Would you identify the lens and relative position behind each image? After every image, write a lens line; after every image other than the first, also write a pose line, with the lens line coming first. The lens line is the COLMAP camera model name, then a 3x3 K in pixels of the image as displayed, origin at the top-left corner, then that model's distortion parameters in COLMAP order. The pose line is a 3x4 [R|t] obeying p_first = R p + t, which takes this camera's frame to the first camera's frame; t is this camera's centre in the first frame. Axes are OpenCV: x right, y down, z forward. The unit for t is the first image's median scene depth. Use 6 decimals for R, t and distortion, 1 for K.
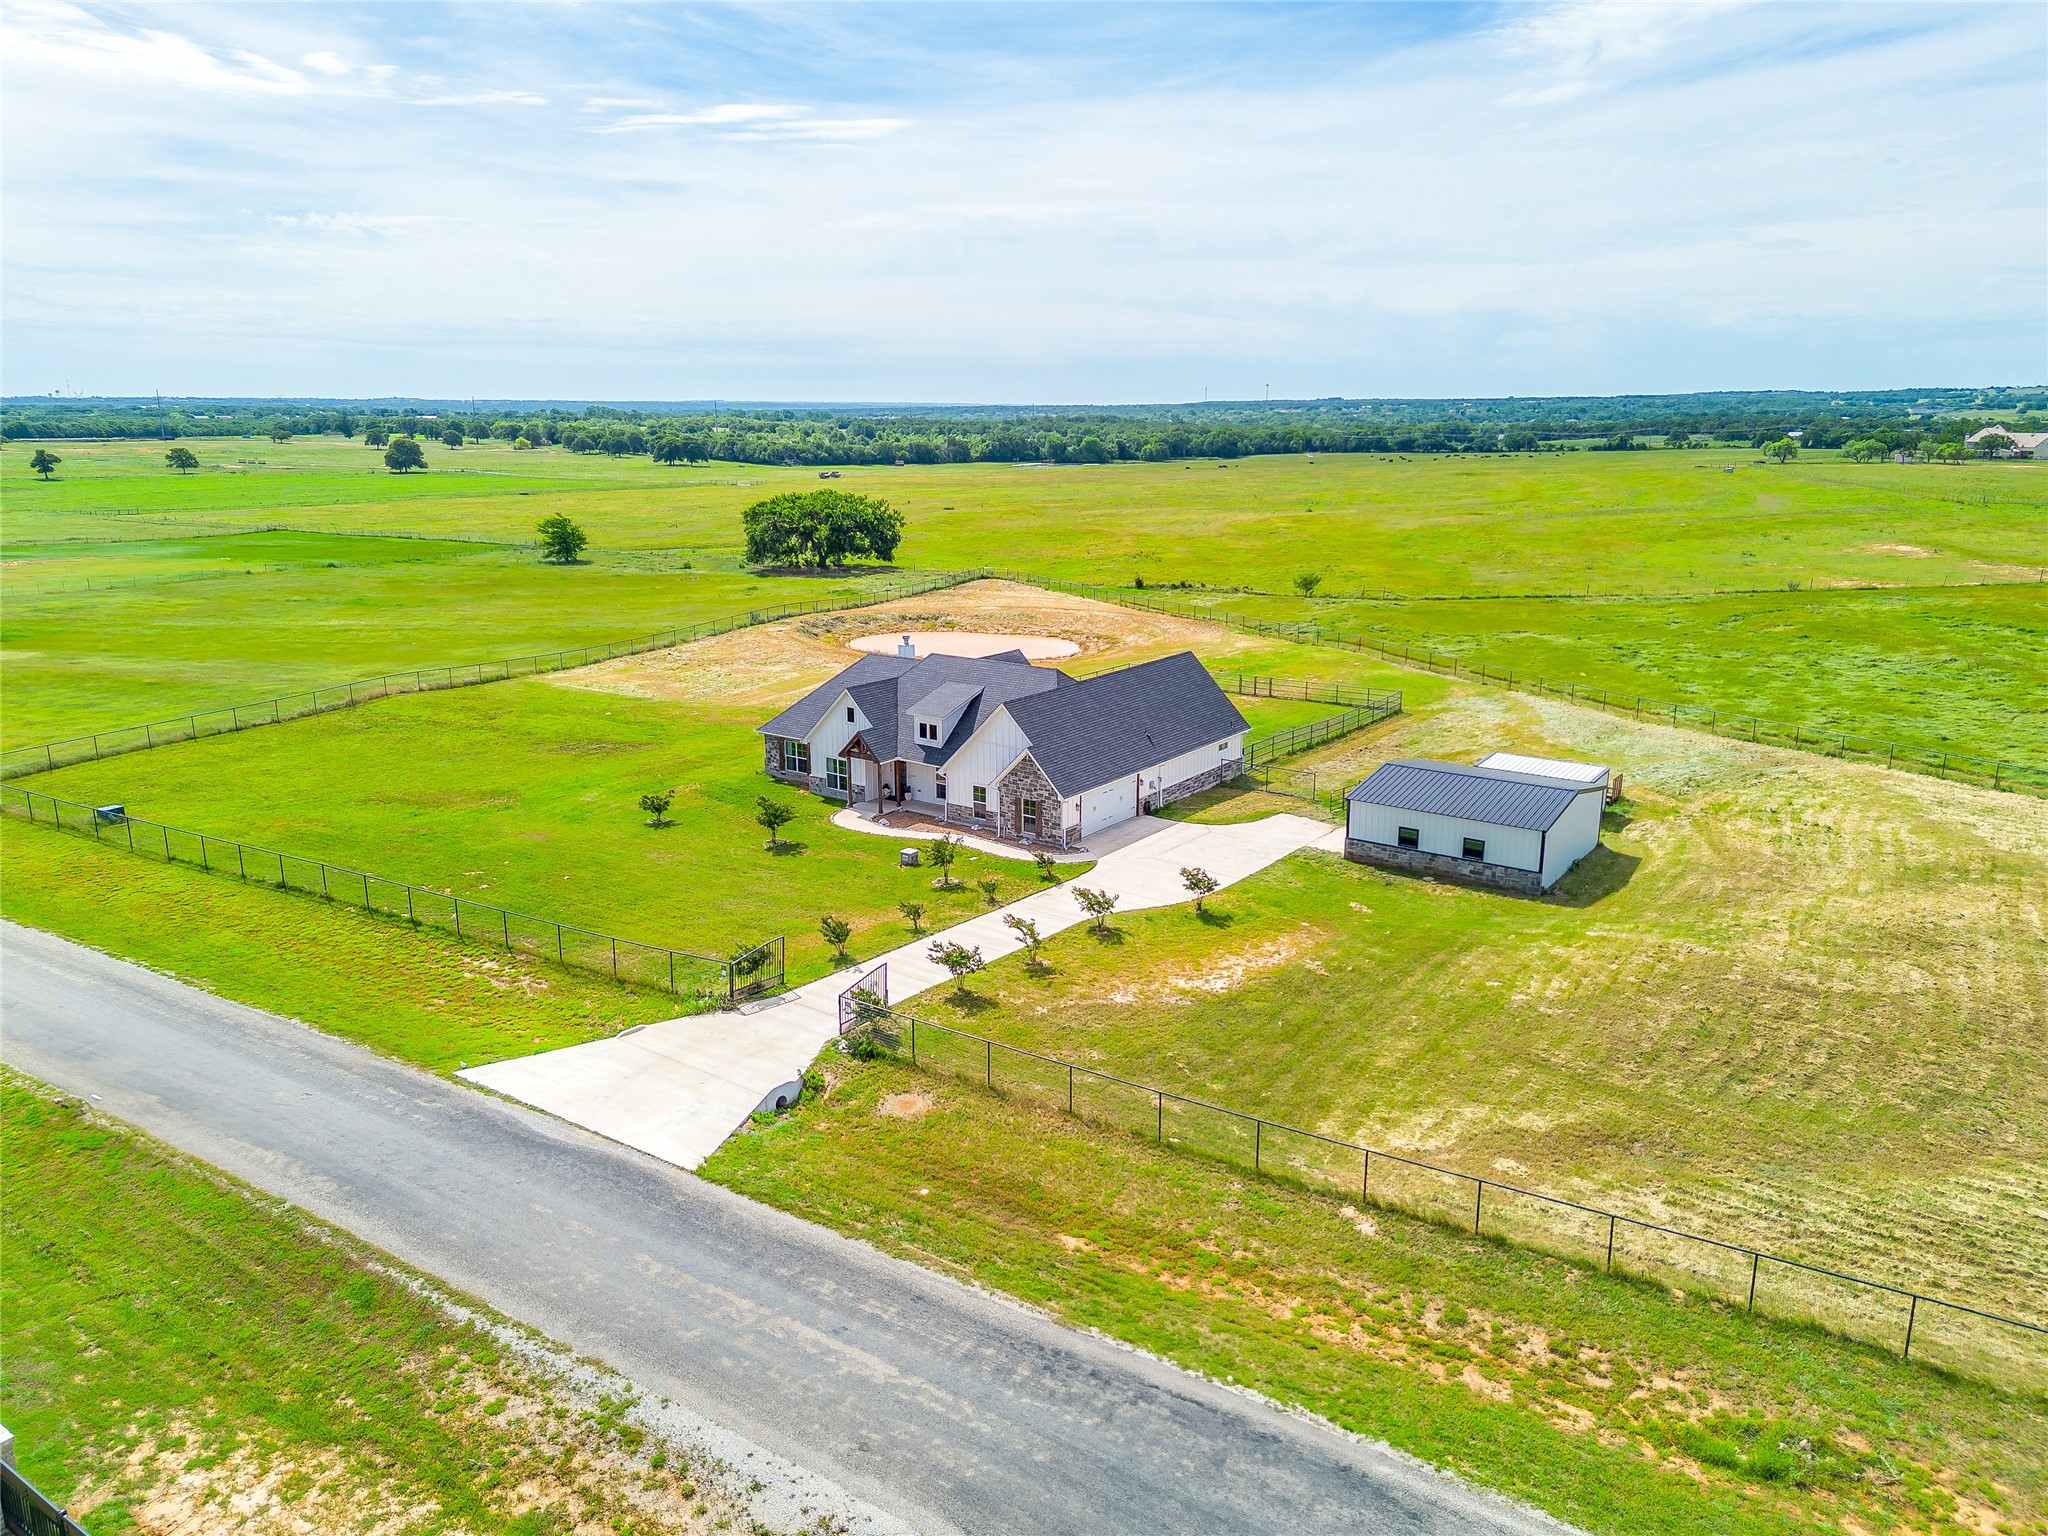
lens RADIAL K [[1448.3, 0, 1024.0], [0, 1448.3, 768.0], [0, 0, 1]] dist [0.104440, -0.129760]
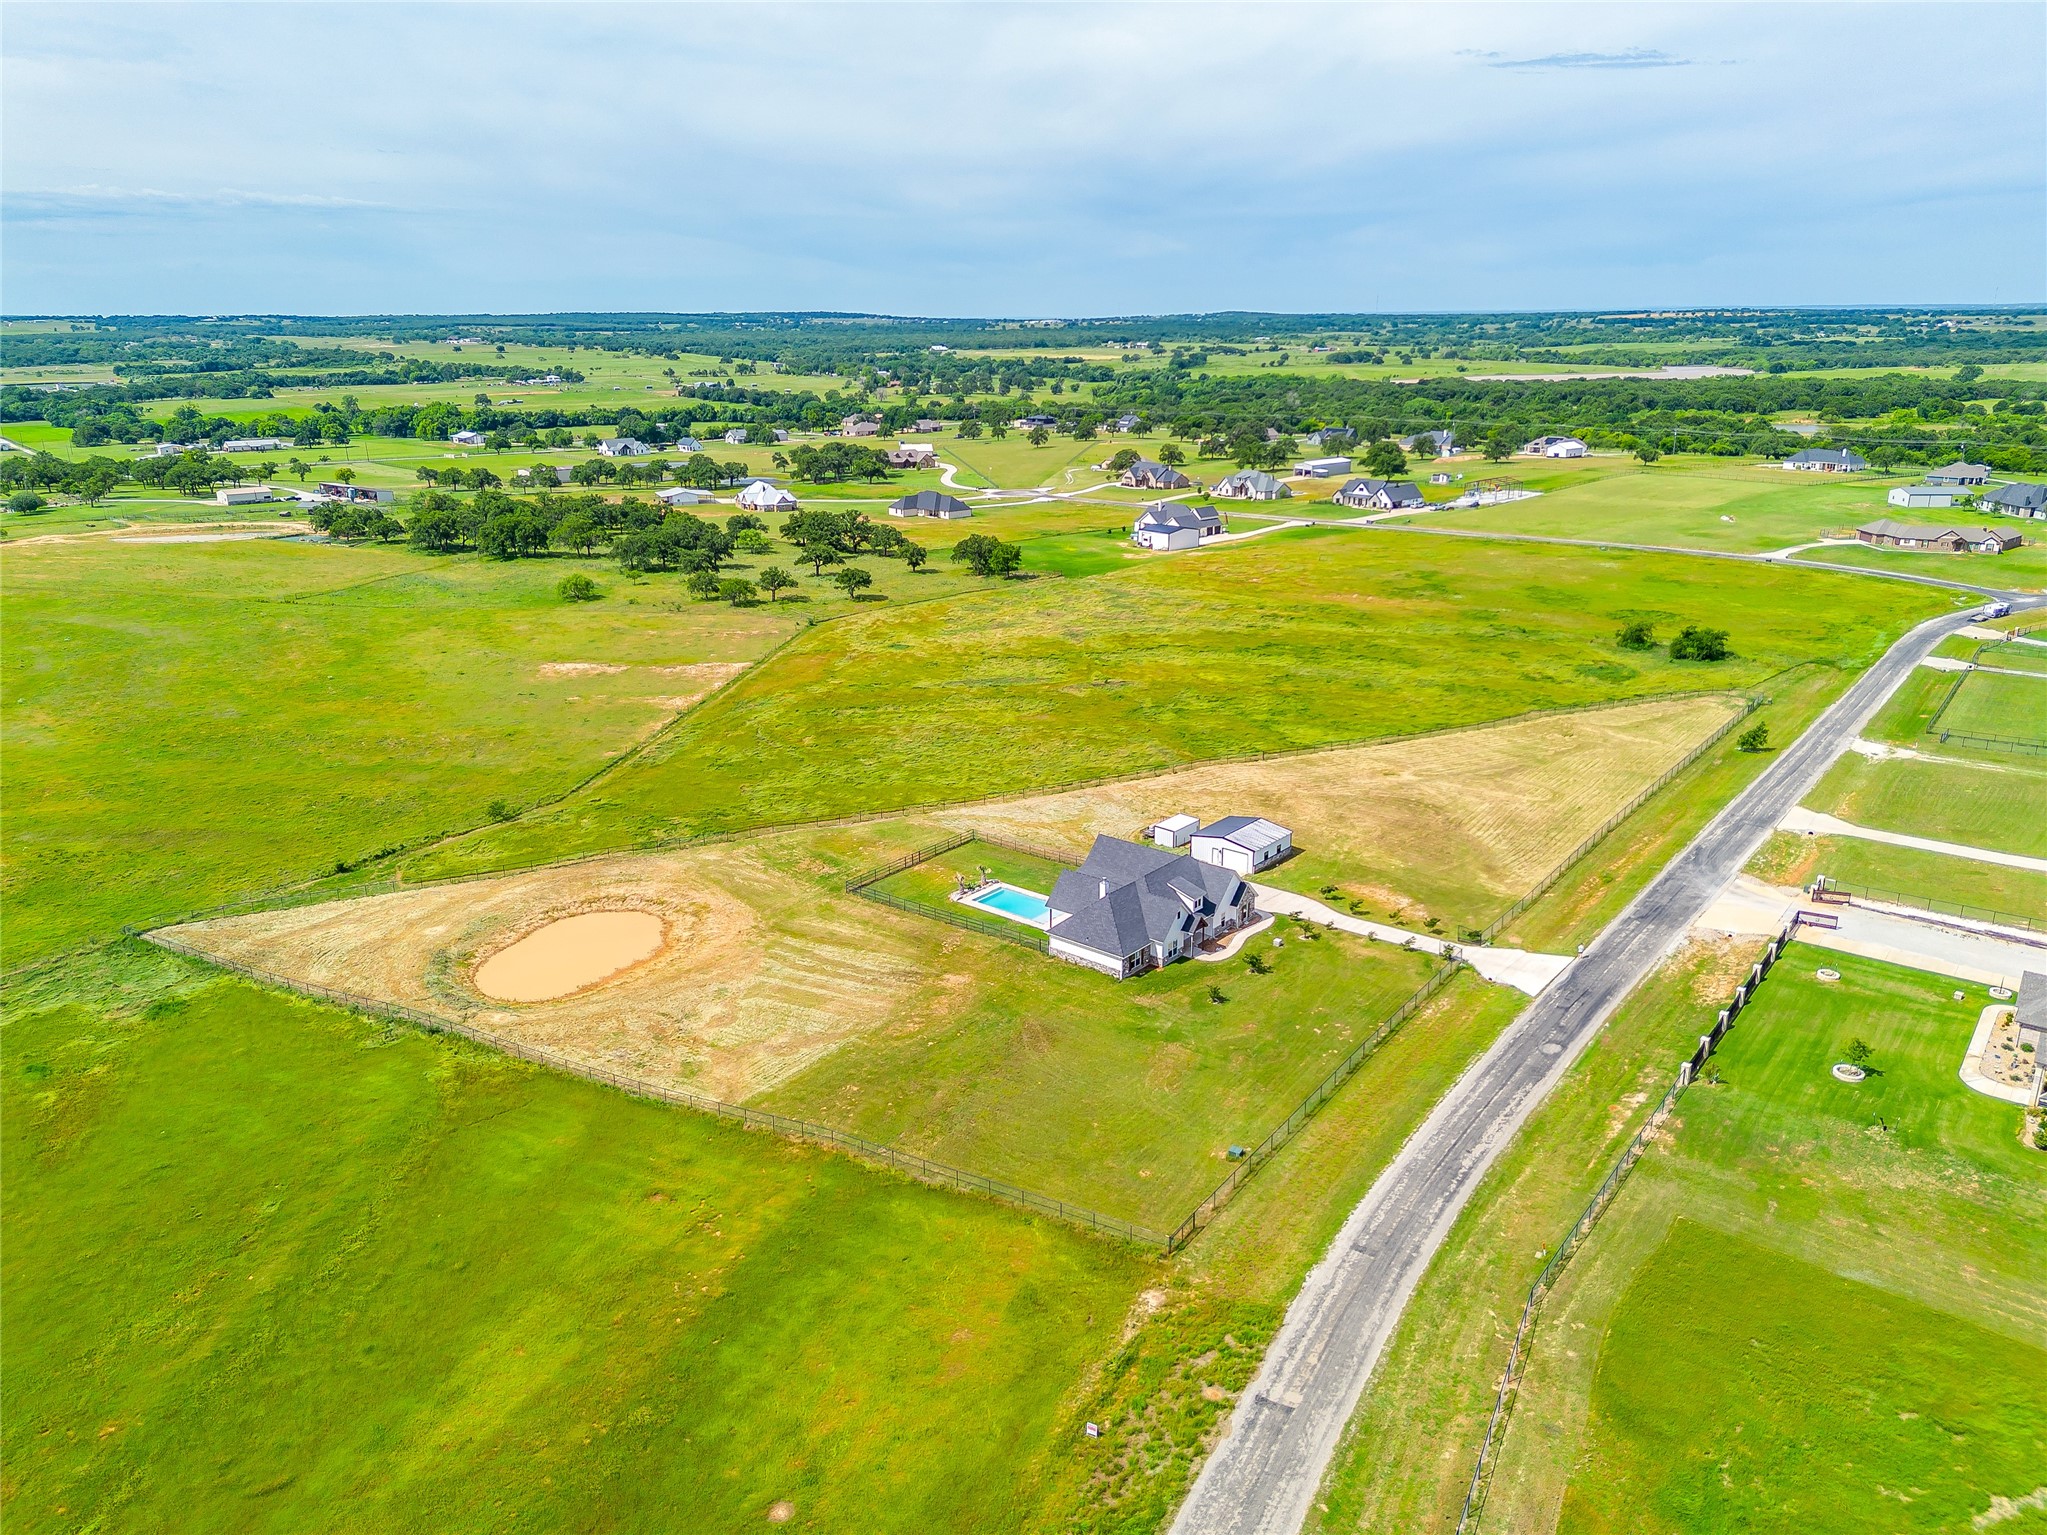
lens RADIAL K [[1447.6, 0, 1023.5], [0, 1447.6, 767.5], [0, 0, 1]] dist [0.104440, -0.129760]
pose [[0.060813, -0.298760, 0.952389, -2.109768], [0.249728, 0.928363, 0.275277, -0.885909], [-0.966404, 0.221098, 0.131066, 0.983041]]
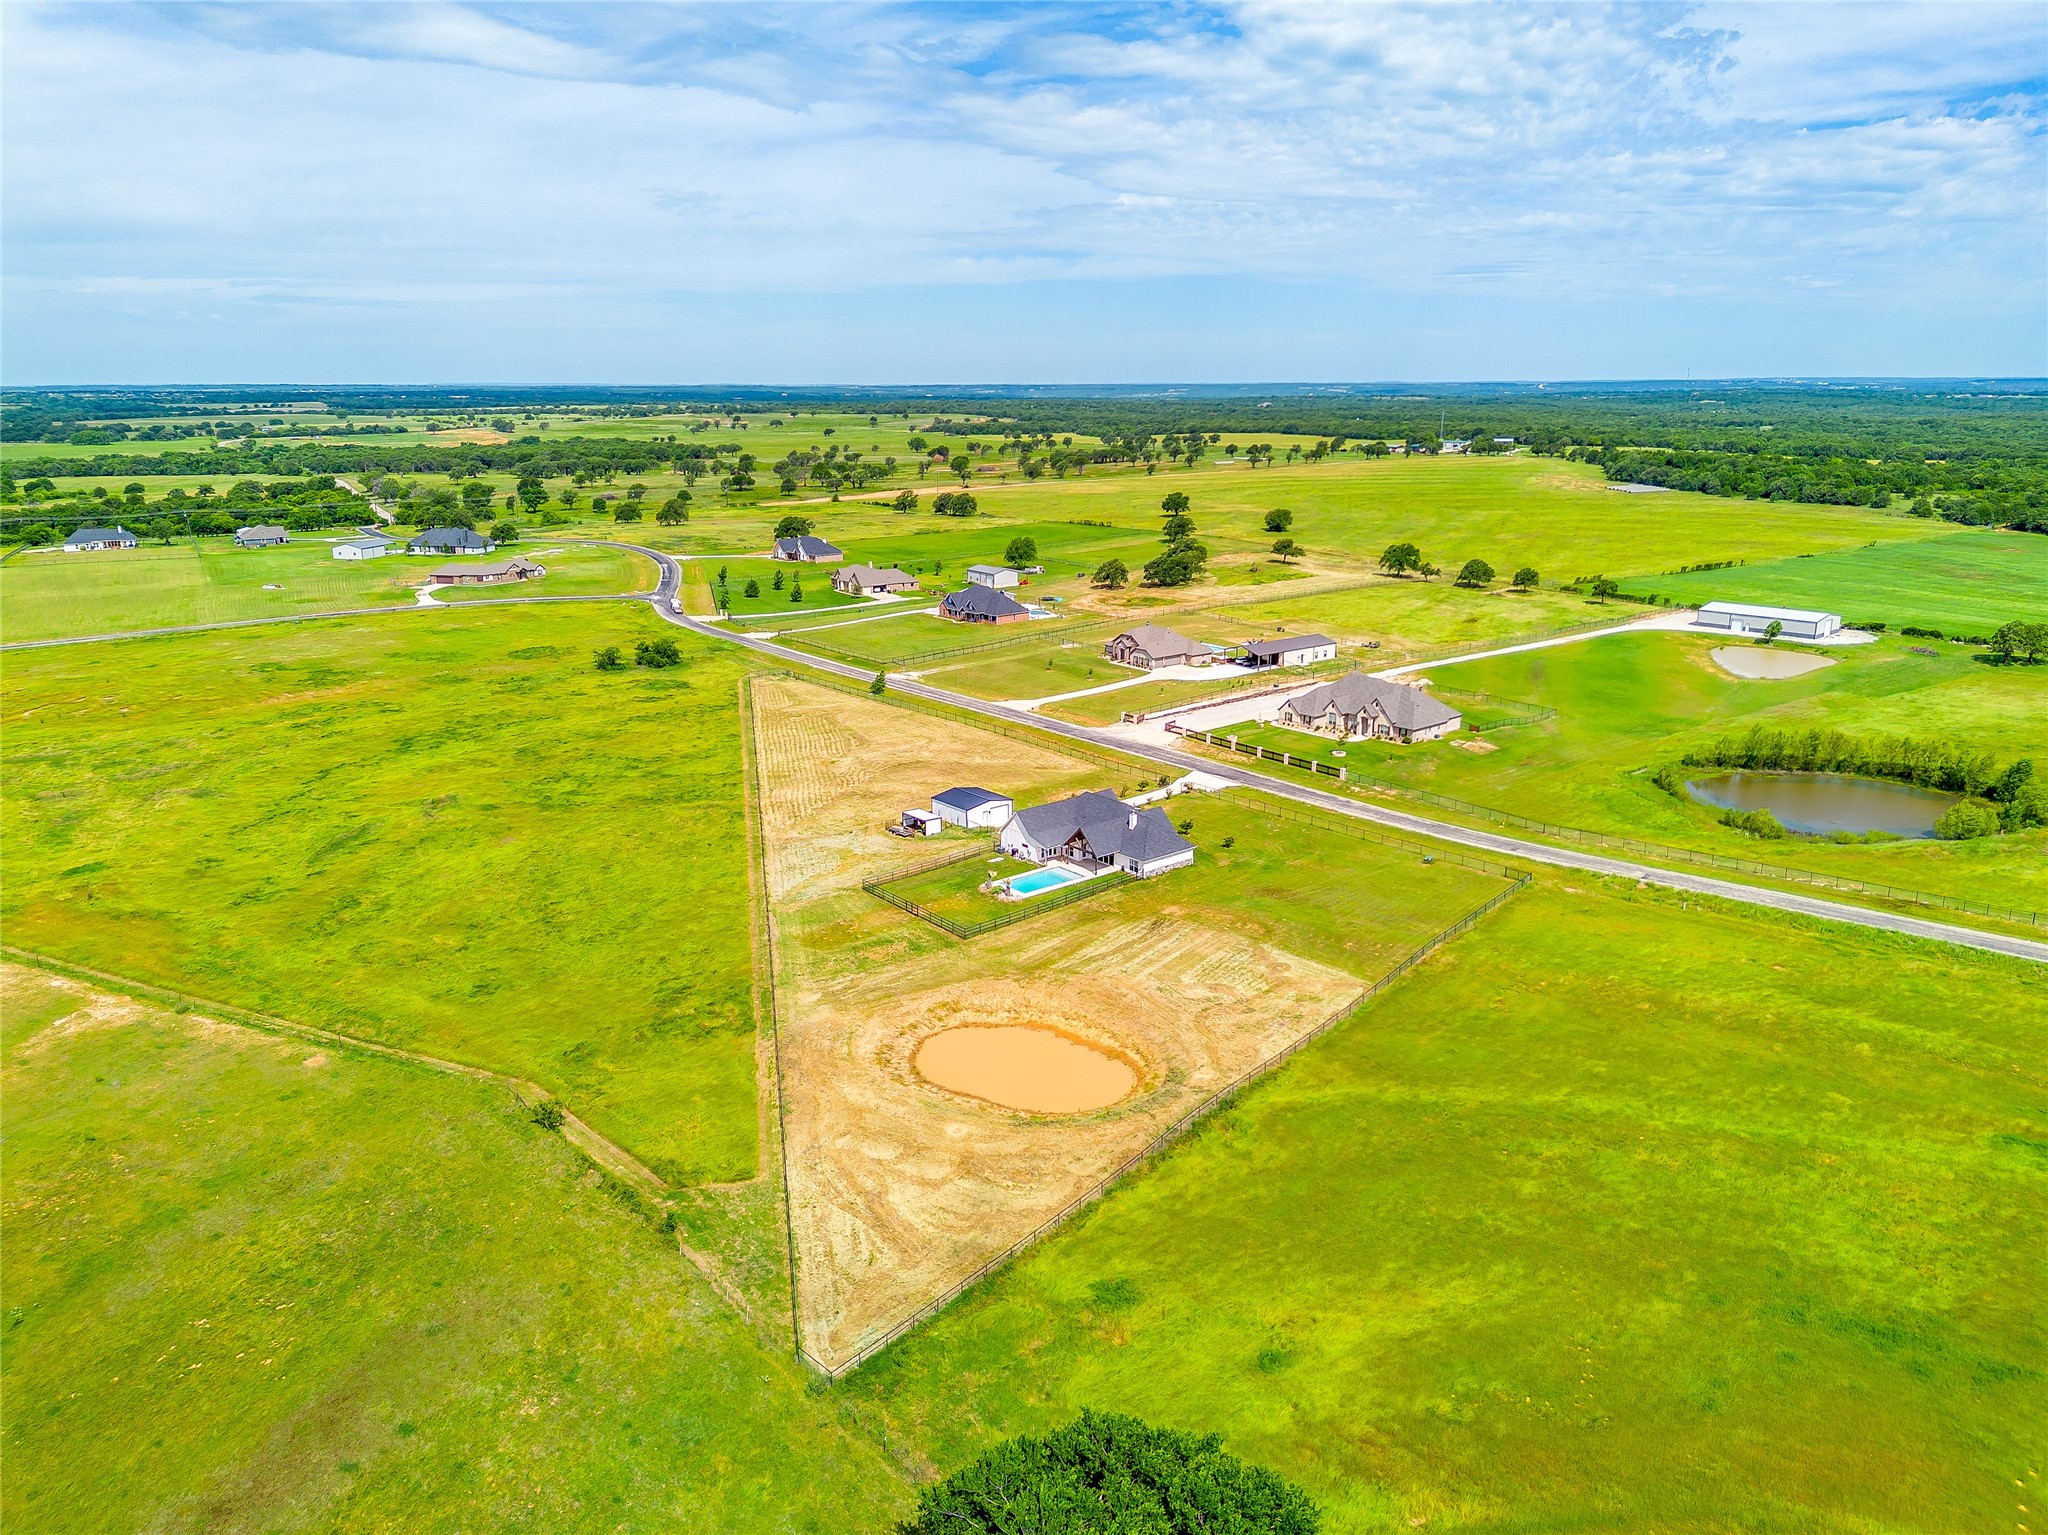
lens RADIAL K [[1448.3, 0, 1024.0], [0, 1448.3, 767.5], [0, 0, 1]] dist [0.104440, -0.129760]
pose [[-0.971001, -0.055611, 0.232519, -0.540869], [0.064108, 0.876389, 0.477319, -1.531650], [-0.230321, 0.478383, -0.847409, 3.566175]]
